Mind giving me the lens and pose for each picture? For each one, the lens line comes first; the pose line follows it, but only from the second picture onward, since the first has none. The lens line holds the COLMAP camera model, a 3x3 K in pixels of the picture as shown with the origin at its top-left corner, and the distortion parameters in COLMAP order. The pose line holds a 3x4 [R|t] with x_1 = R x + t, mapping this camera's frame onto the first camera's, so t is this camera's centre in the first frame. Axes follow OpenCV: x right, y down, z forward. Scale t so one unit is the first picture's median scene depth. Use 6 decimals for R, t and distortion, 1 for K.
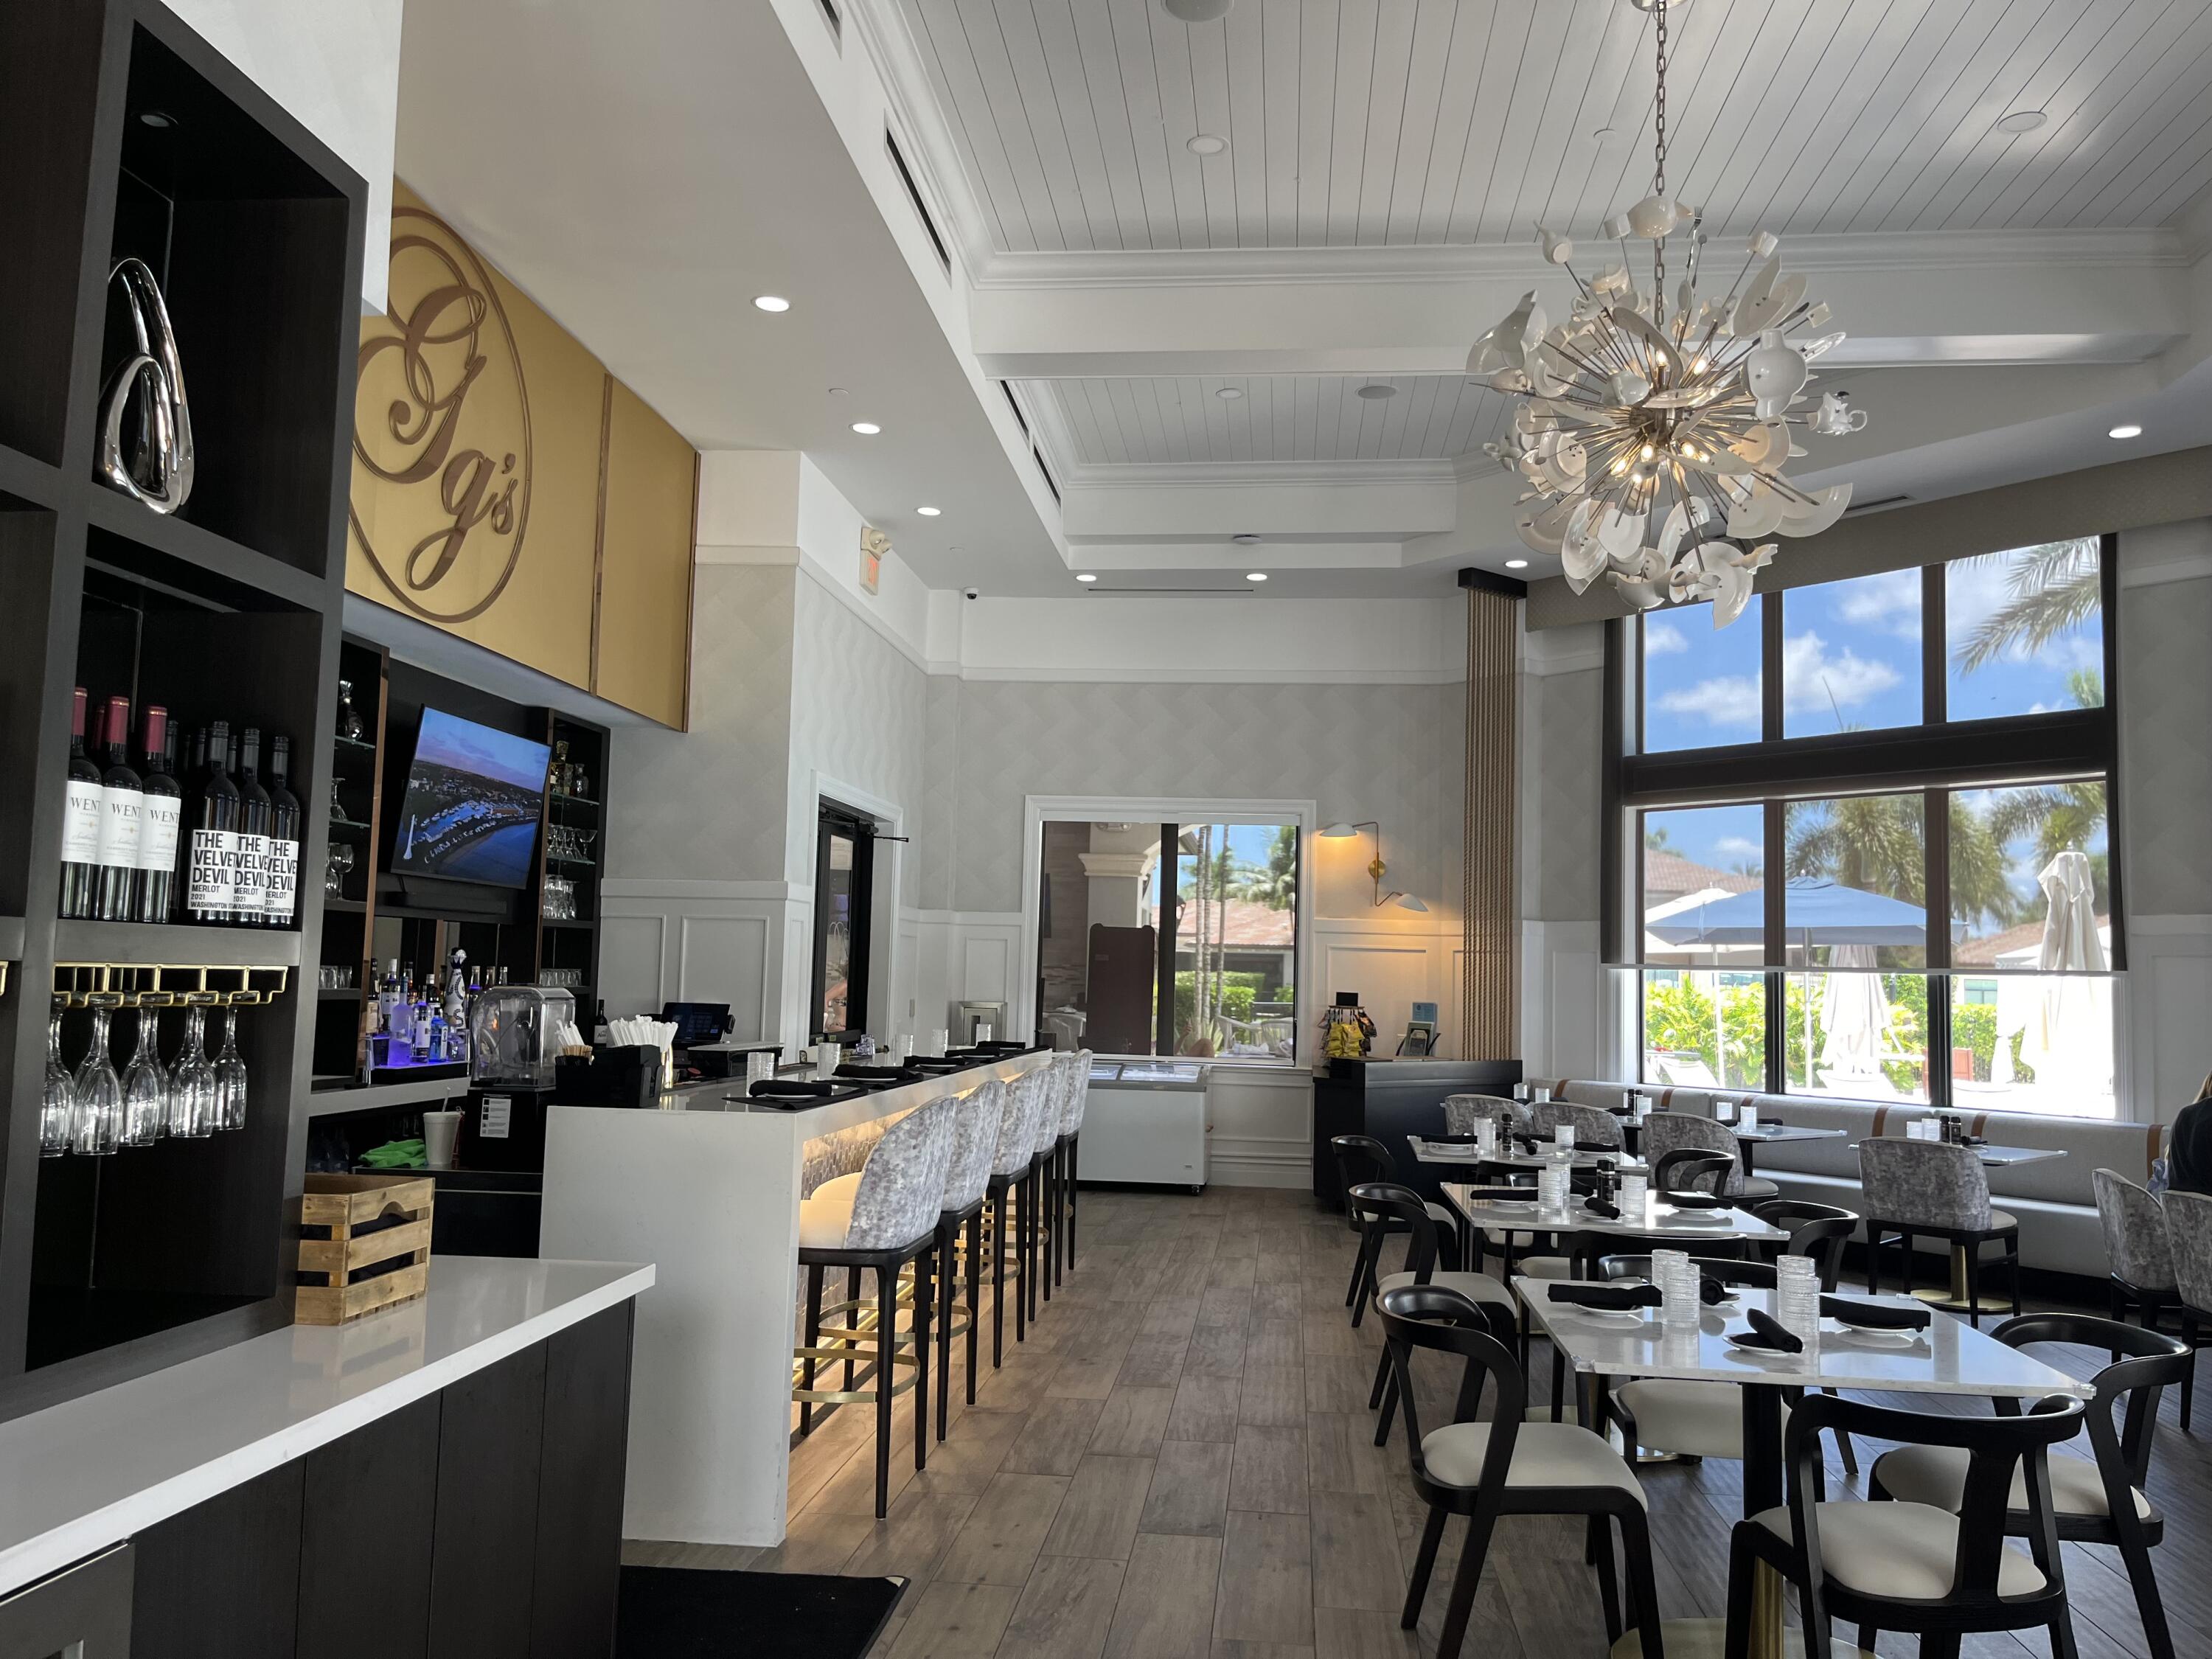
lens RADIAL K [[1701.7, 0, 1106.0], [0, 1701.7, 829.5], [0, 0, 1]] dist [-0.004756, -0.004449]
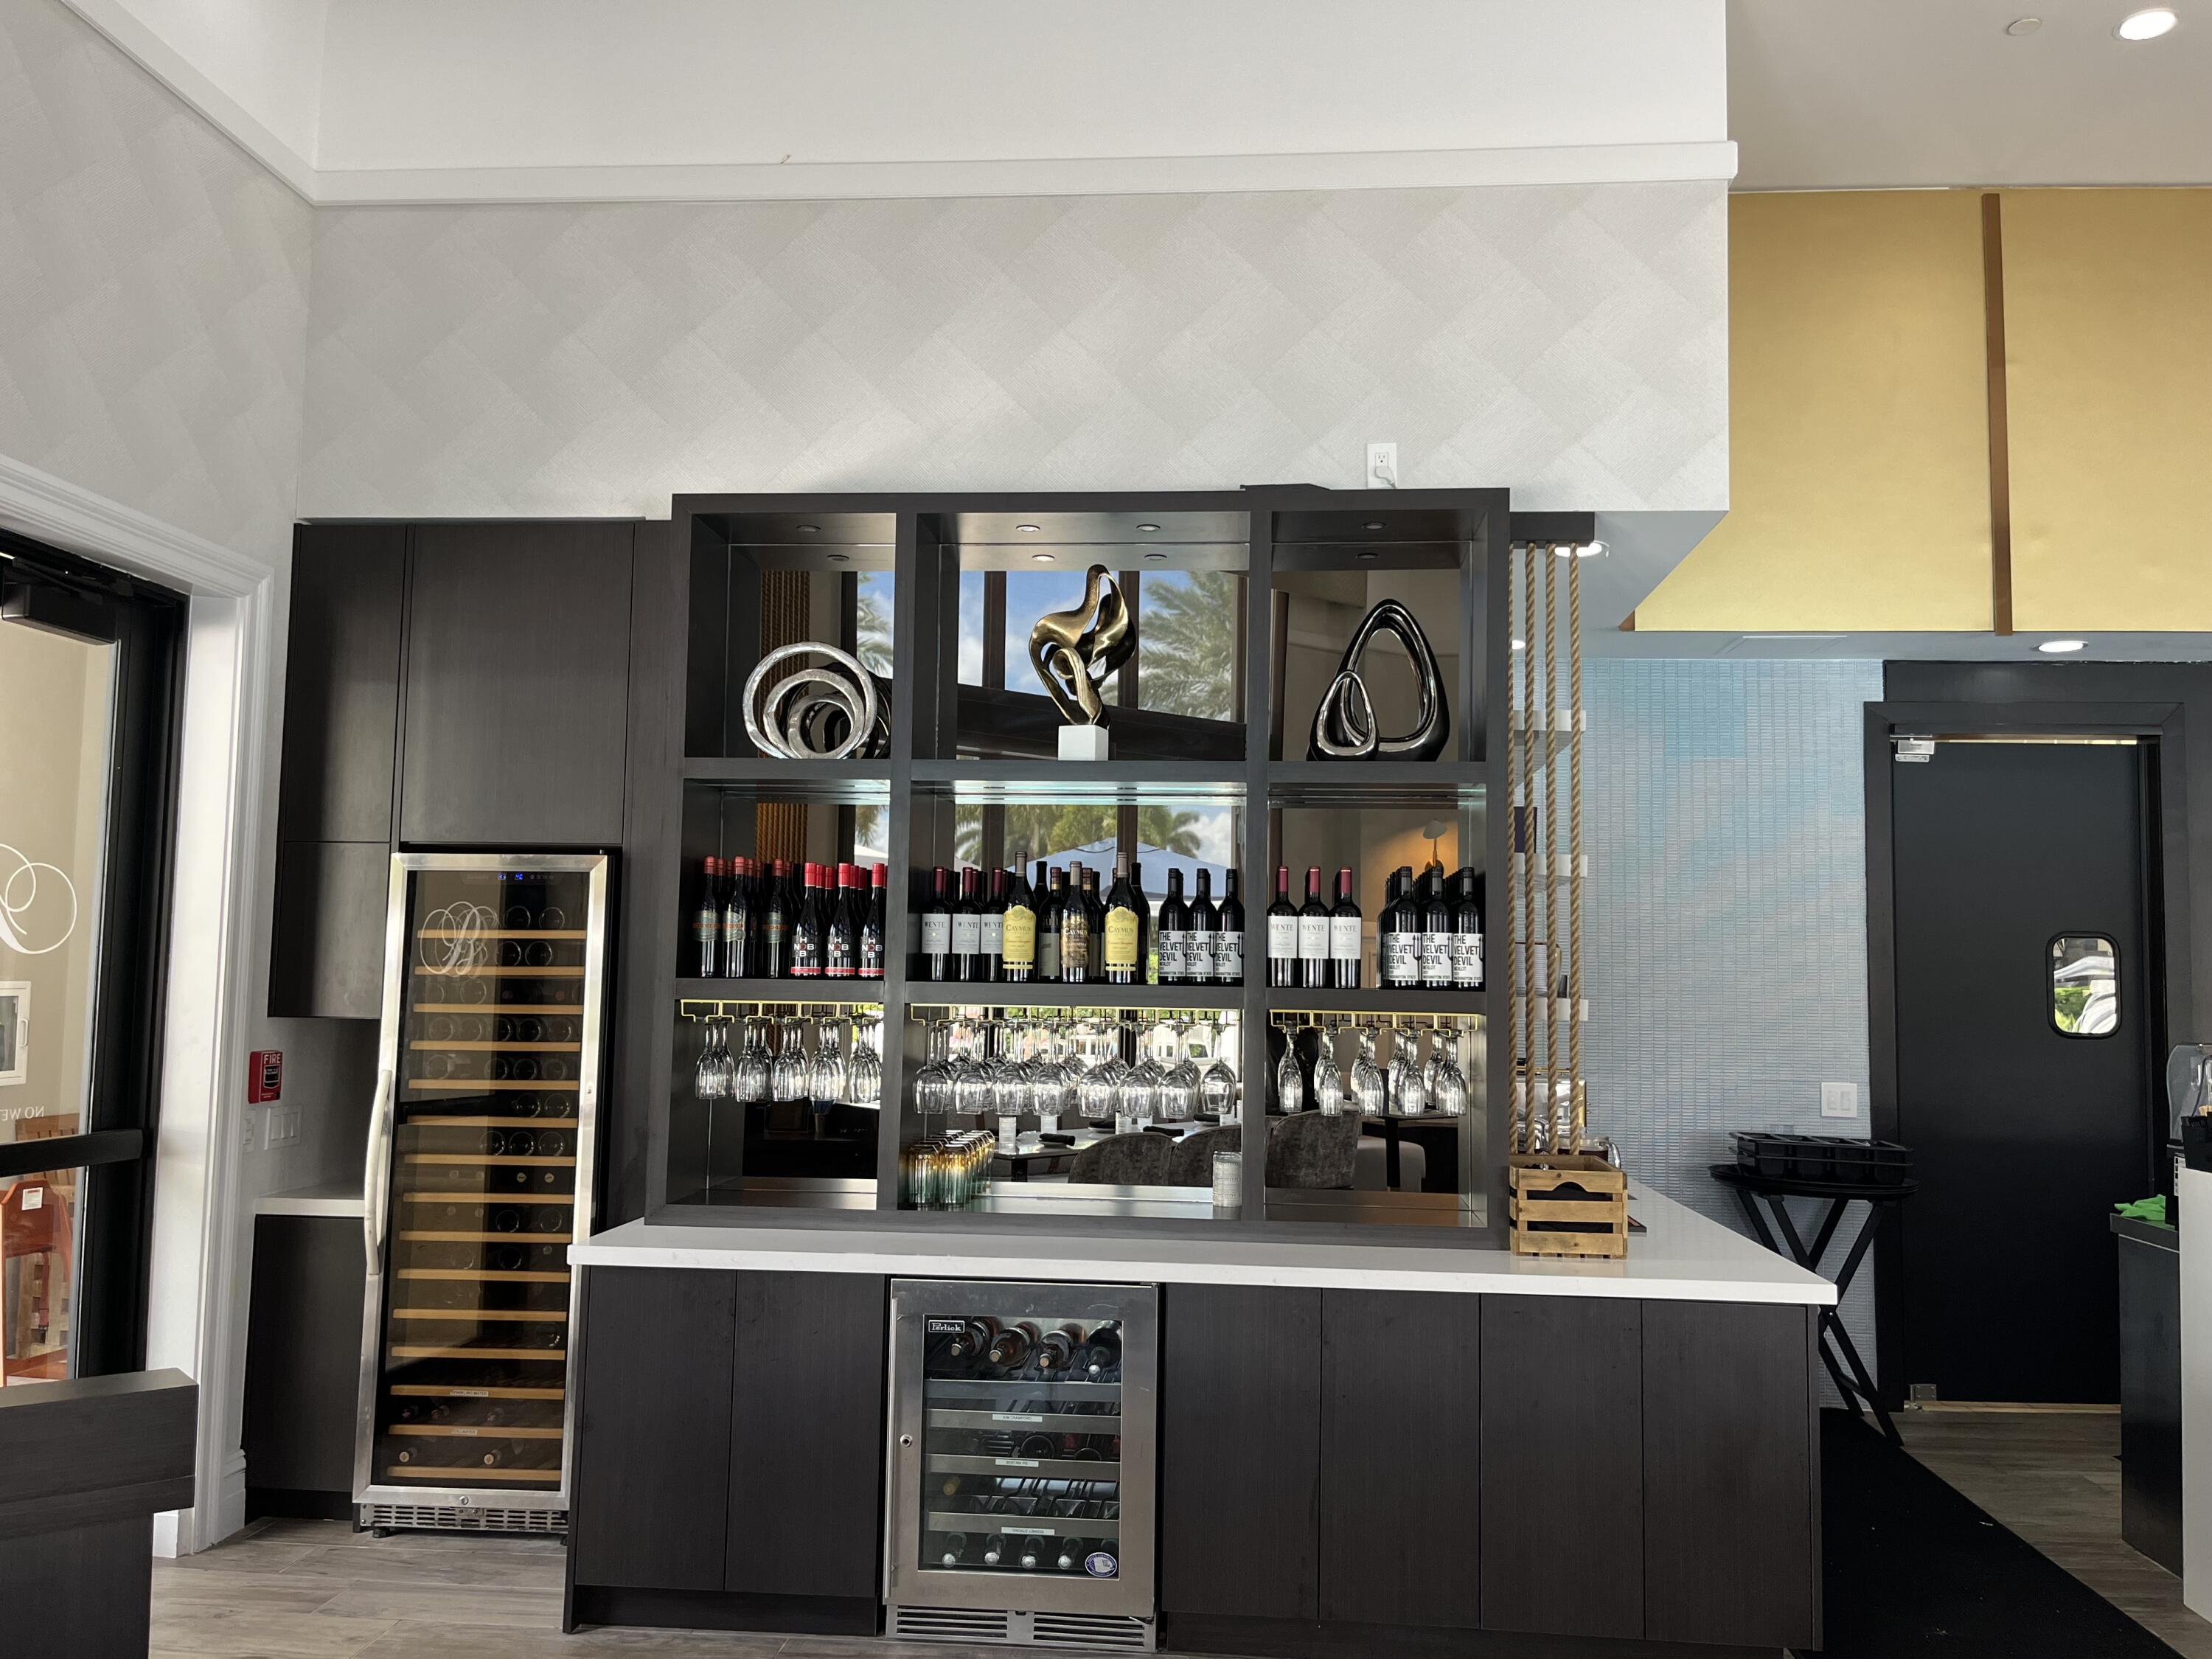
lens RADIAL K [[1701.7, 0, 1106.0], [0, 1701.7, 829.5], [0, 0, 1]] dist [-0.004756, -0.004449]
pose [[0.023334, -0.103217, -0.994385, 1.174959], [0.072707, 0.992197, -0.101284, 0.049987], [0.997080, -0.069935, 0.030656, 0.683828]]
